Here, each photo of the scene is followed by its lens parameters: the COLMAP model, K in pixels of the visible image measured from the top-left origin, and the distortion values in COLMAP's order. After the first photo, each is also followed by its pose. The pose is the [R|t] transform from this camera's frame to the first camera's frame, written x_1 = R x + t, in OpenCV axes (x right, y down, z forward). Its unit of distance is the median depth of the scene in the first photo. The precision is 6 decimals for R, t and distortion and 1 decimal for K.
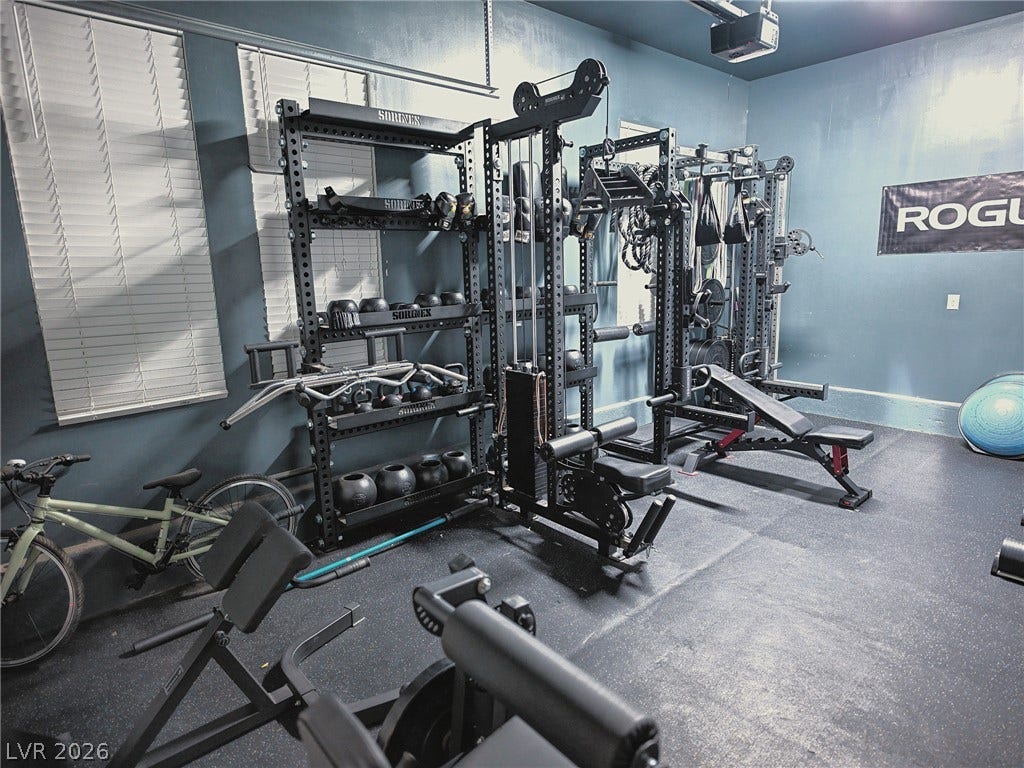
lens RADIAL K [[602.0, 0, 512.3], [0, 602.0, 382.3], [0, 0, 1]] dist [-0.002731, -0.001438]
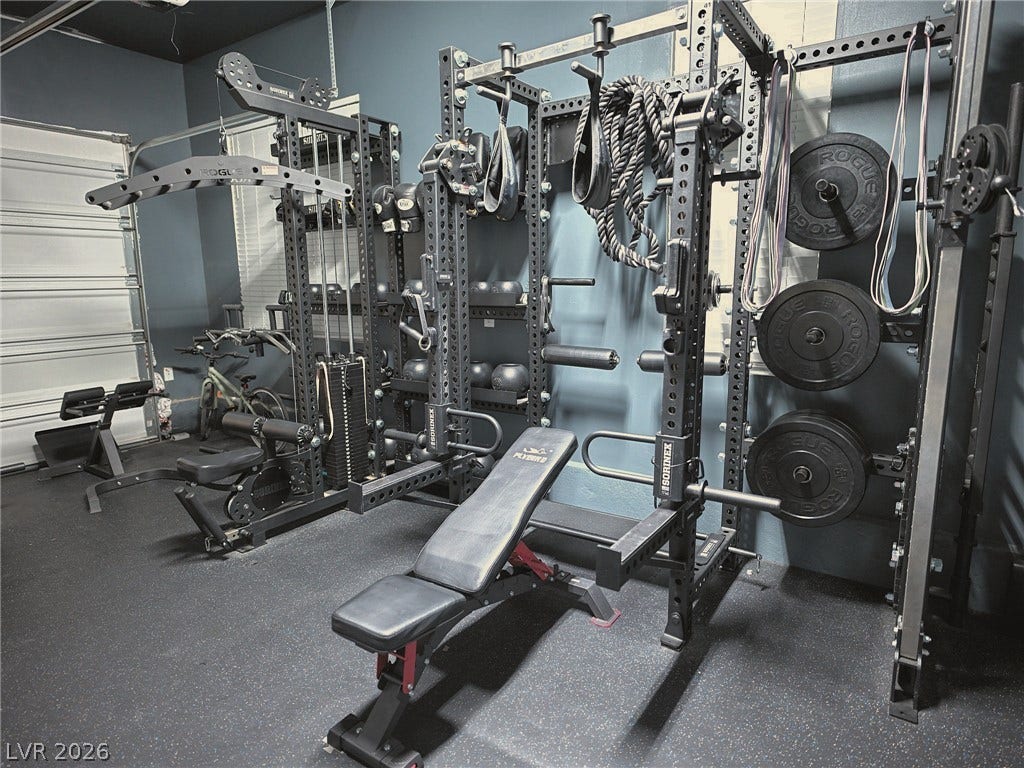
lens RADIAL K [[602.0, 0, 513.2], [0, 602.0, 384.3], [0, 0, 1]] dist [-0.002731, -0.001438]
pose [[0.271013, 0.192472, -0.943137, 1.109440], [-0.184413, 0.972038, 0.145378, -0.191560], [0.944745, 0.134527, 0.298929, 1.022694]]
